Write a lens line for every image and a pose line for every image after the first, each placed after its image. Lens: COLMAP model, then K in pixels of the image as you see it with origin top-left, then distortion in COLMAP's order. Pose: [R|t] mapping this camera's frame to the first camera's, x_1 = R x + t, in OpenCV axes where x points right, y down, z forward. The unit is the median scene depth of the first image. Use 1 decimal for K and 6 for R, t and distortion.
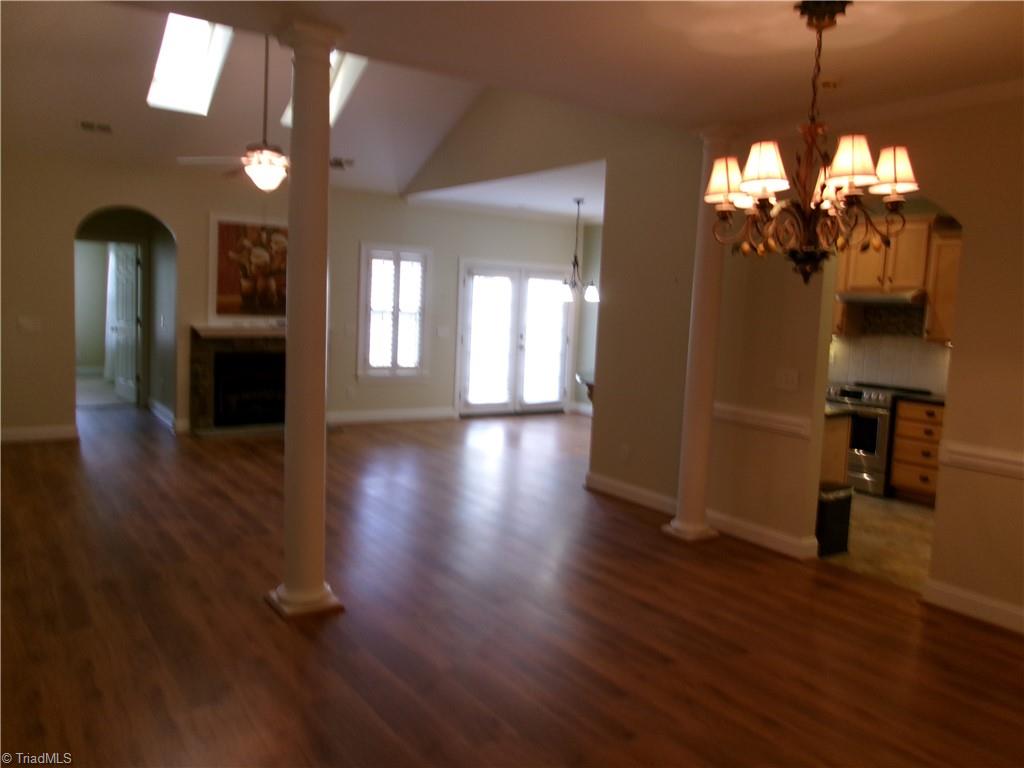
lens RADIAL K [[798.1, 0, 507.7], [0, 798.1, 379.3], [0, 0, 1]] dist [0.001612, -0.002222]
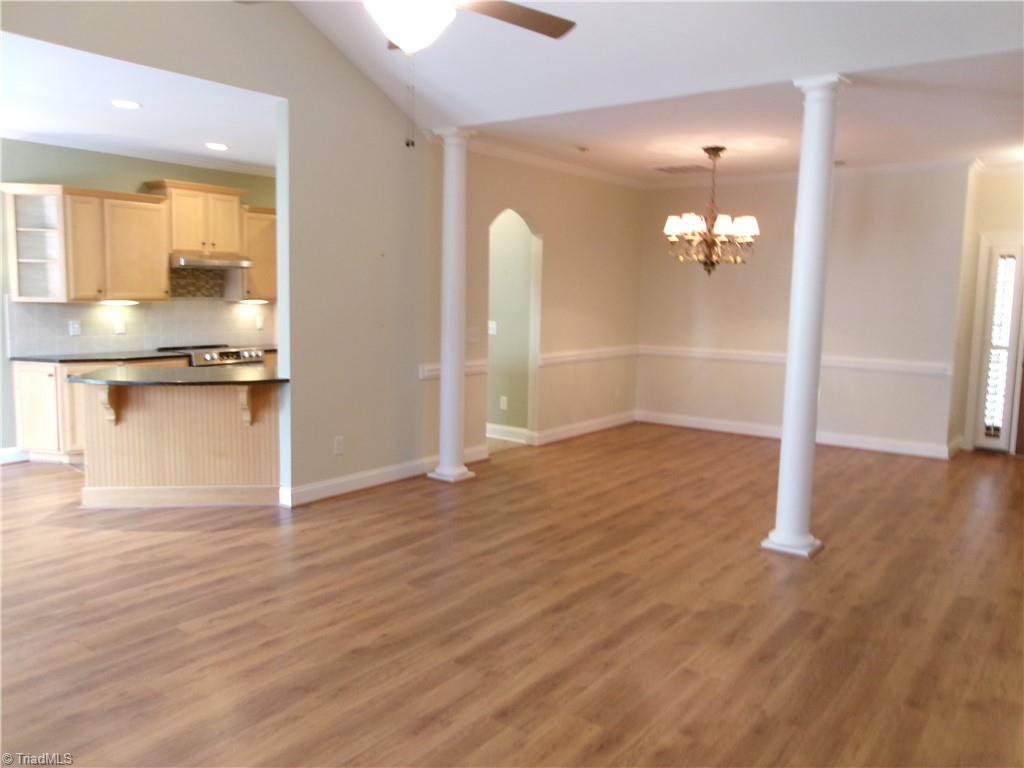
lens RADIAL K [[798.1, 0, 507.7], [0, 798.1, 379.3], [0, 0, 1]] dist [0.001612, -0.002222]
pose [[-0.319598, -0.162200, 0.933567, -1.198835], [0.061599, 0.979600, 0.191286, -0.228306], [-0.945549, 0.118642, -0.303087, 1.726118]]
